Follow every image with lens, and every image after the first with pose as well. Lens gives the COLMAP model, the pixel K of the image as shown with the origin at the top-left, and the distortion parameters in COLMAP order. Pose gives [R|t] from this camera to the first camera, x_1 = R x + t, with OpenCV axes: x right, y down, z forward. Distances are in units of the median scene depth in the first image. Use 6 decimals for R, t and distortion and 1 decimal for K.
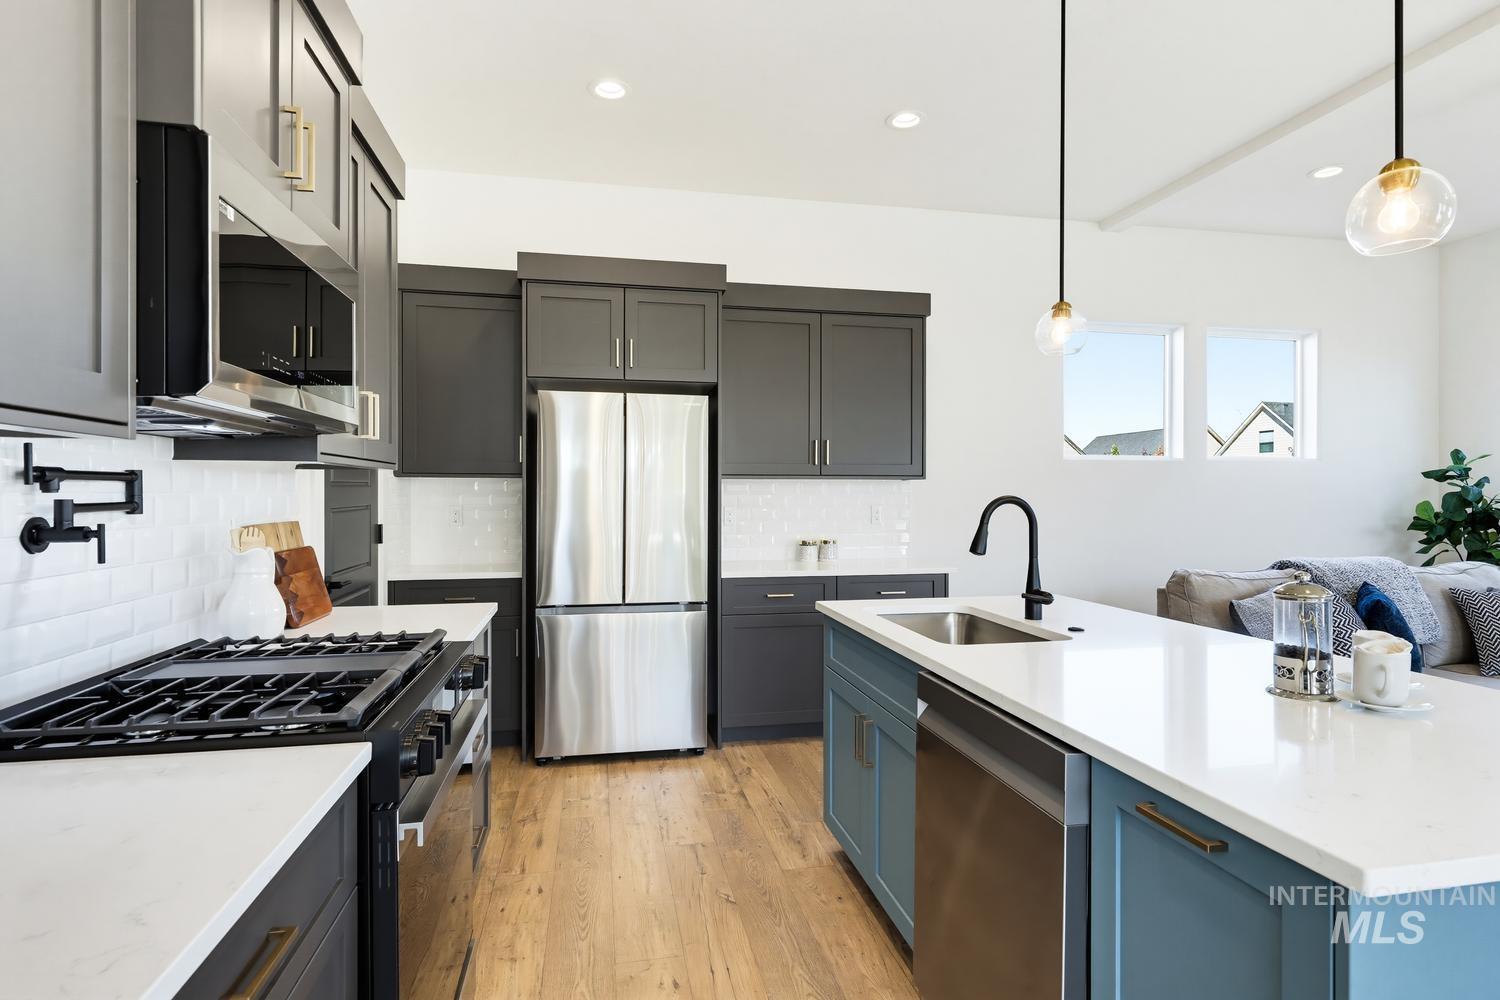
lens RADIAL K [[765.6, 0, 751.8], [0, 765.6, 497.1], [0, 0, 1]] dist [0.001980, -0.000024]
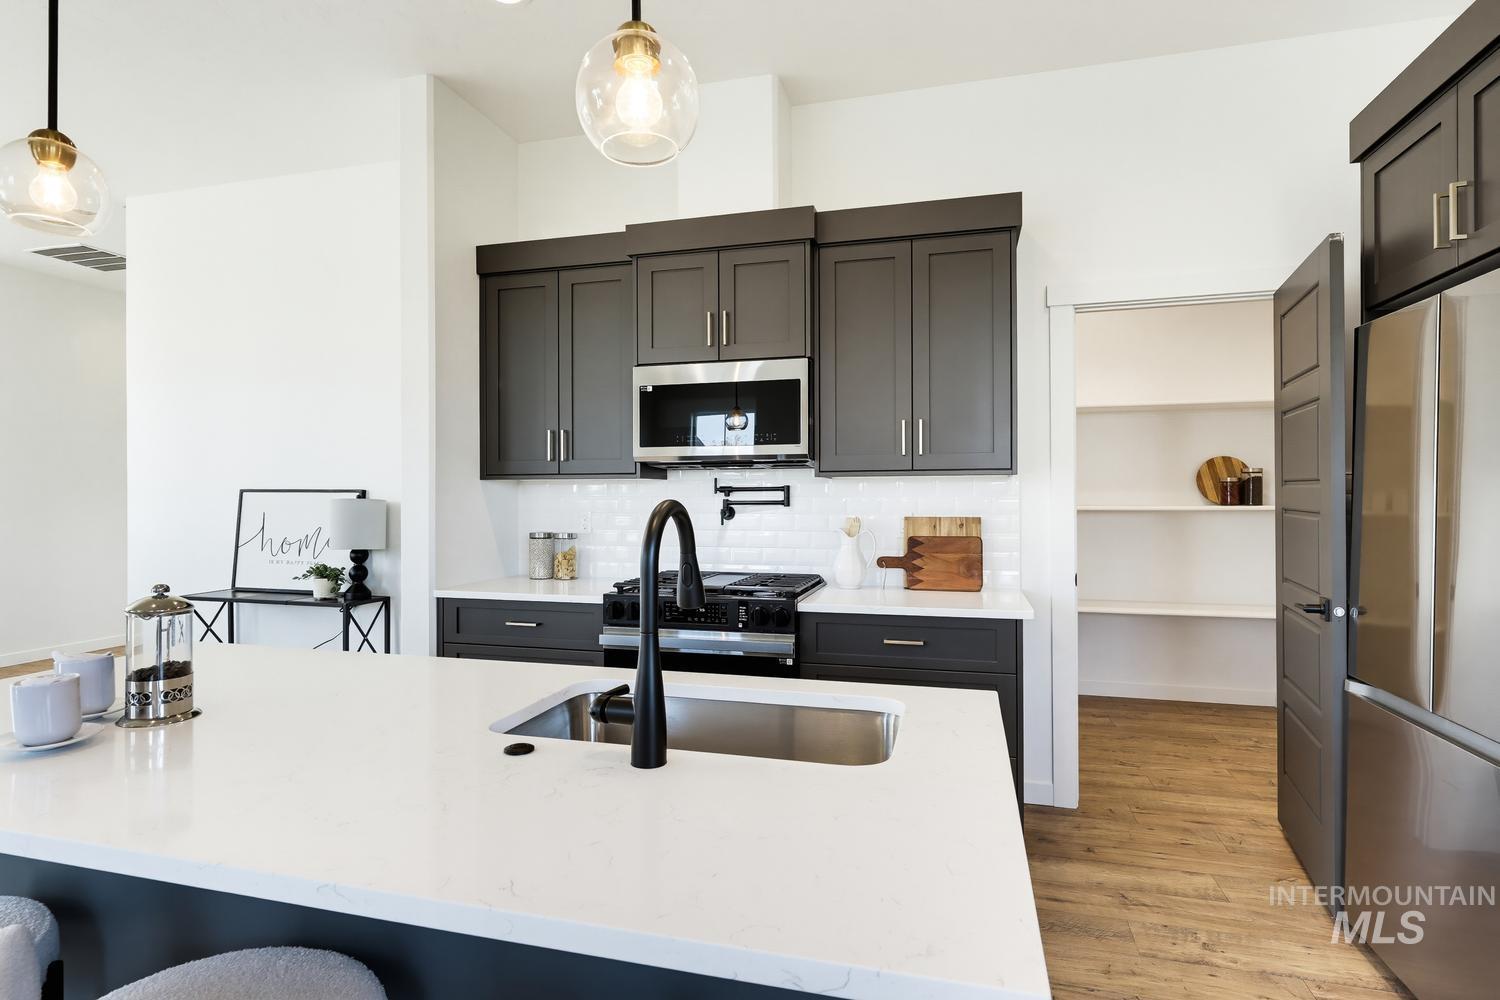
lens RADIAL K [[765.6, 0, 751.7], [0, 765.6, 499.6], [0, 0, 1]] dist [0.001980, -0.000024]
pose [[-0.445884, 0.001065, -0.895090, 1.112384], [-0.000050, 0.999999, 0.001215, 0.000890], [0.895091, 0.000587, -0.445884, 1.854335]]
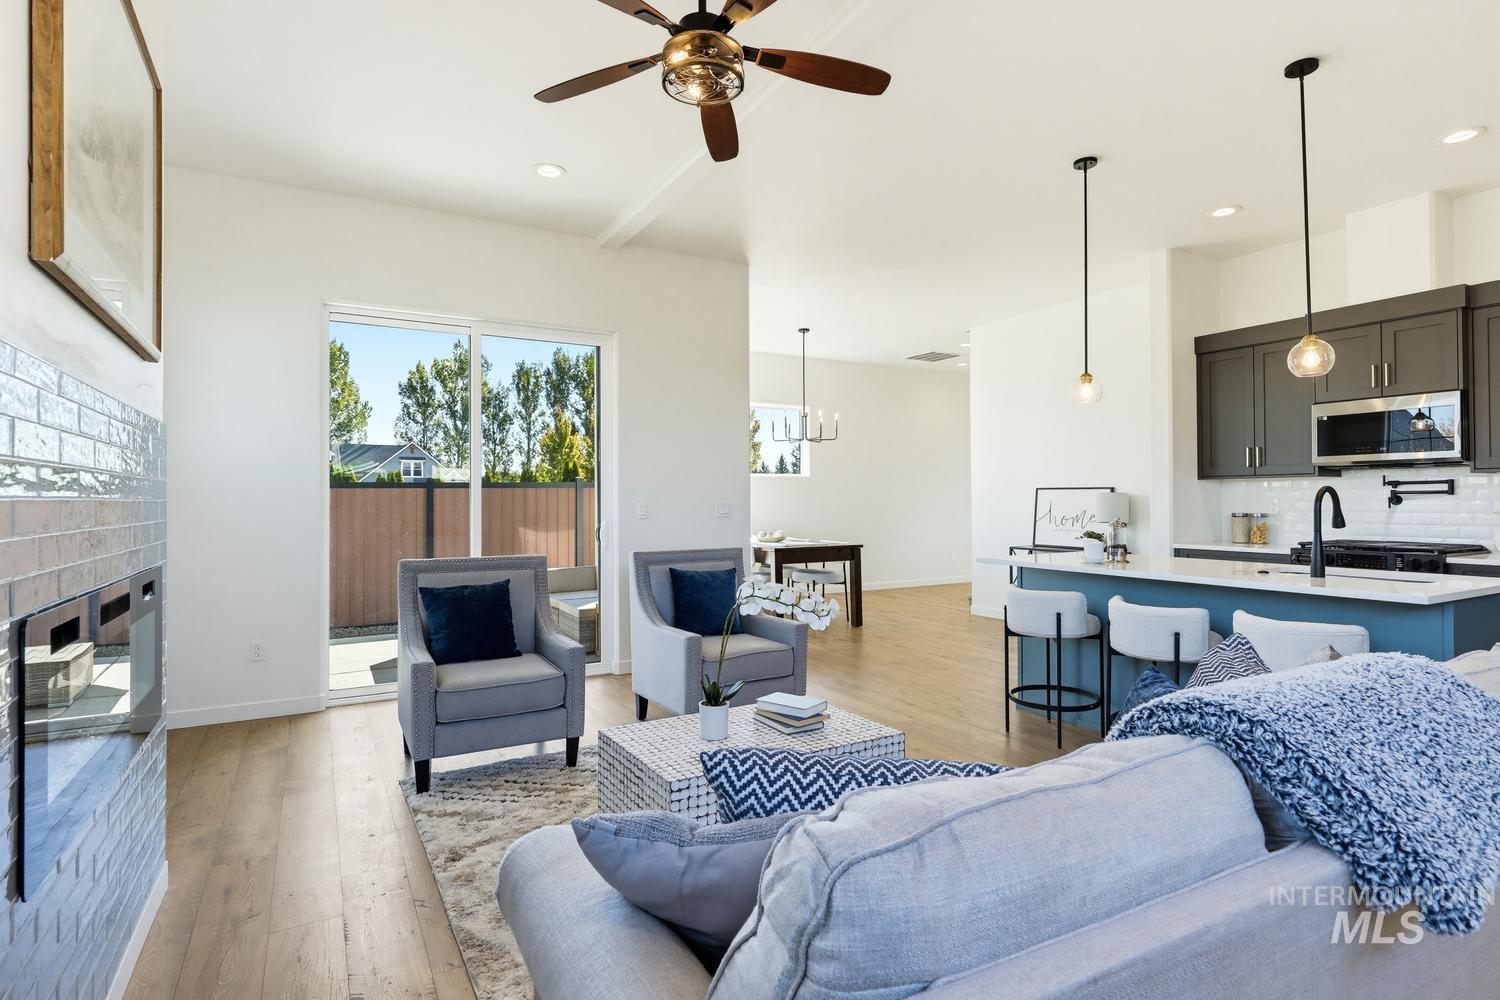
lens RADIAL K [[765.6, 0, 753.1], [0, 765.6, 491.9], [0, 0, 1]] dist [0.001980, -0.000024]
pose [[-0.948583, -0.000241, -0.316528, 2.566191], [0.003068, 0.999946, -0.009957, 0.032004], [0.316514, -0.010416, -0.948531, 2.894152]]
